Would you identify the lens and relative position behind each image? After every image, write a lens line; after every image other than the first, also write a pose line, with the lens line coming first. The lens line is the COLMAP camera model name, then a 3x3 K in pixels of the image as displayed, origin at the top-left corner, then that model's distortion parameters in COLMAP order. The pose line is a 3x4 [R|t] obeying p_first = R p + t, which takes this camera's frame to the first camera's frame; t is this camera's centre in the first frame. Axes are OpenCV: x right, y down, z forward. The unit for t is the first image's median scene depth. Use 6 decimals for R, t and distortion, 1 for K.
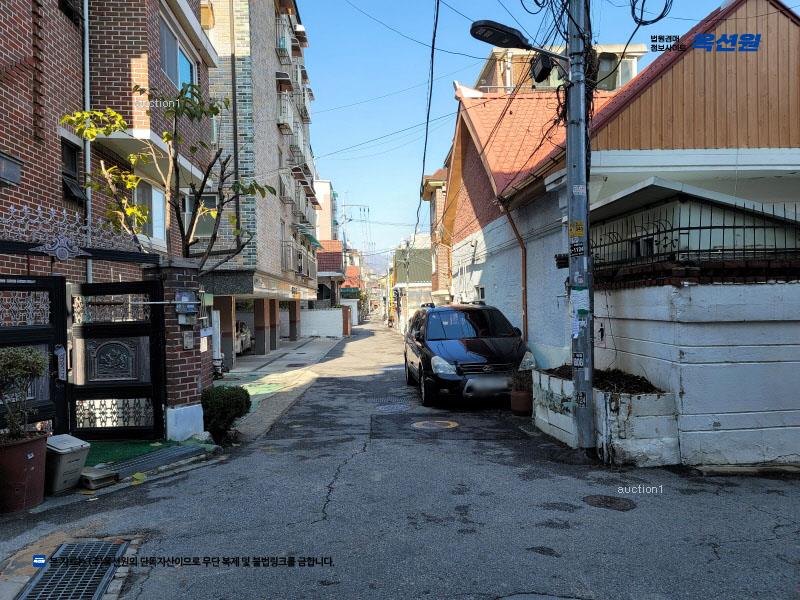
lens RADIAL K [[581.5, 0, 404.3], [0, 581.5, 308.8], [0, 0, 1]] dist [0.102887, -0.095630]
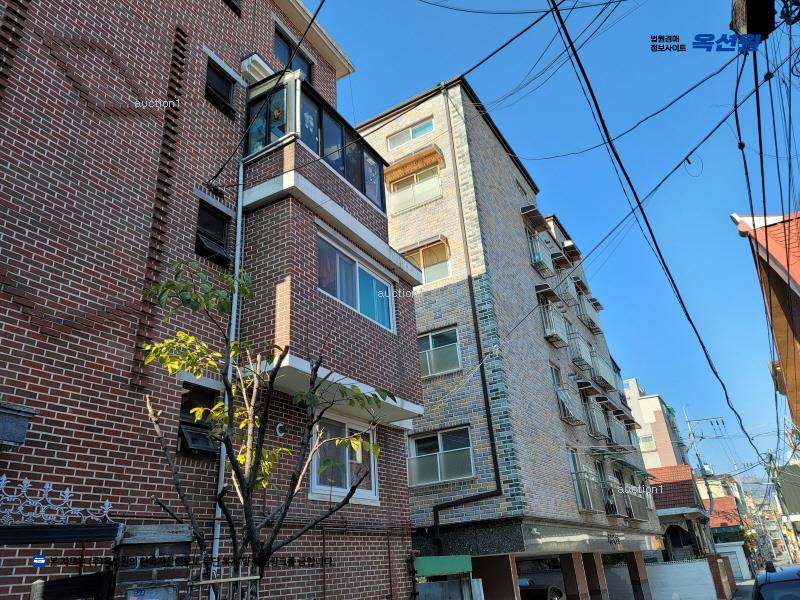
lens RADIAL K [[592.2, 0, 400.0], [0, 592.2, 300.0], [0, 0, 1]] dist [0.099987, -0.108711]
pose [[0.834922, -0.261738, -0.484147, 0.052340], [0.048571, 0.911287, -0.408896, -0.008540], [0.548221, 0.317881, 0.773567, 0.166732]]
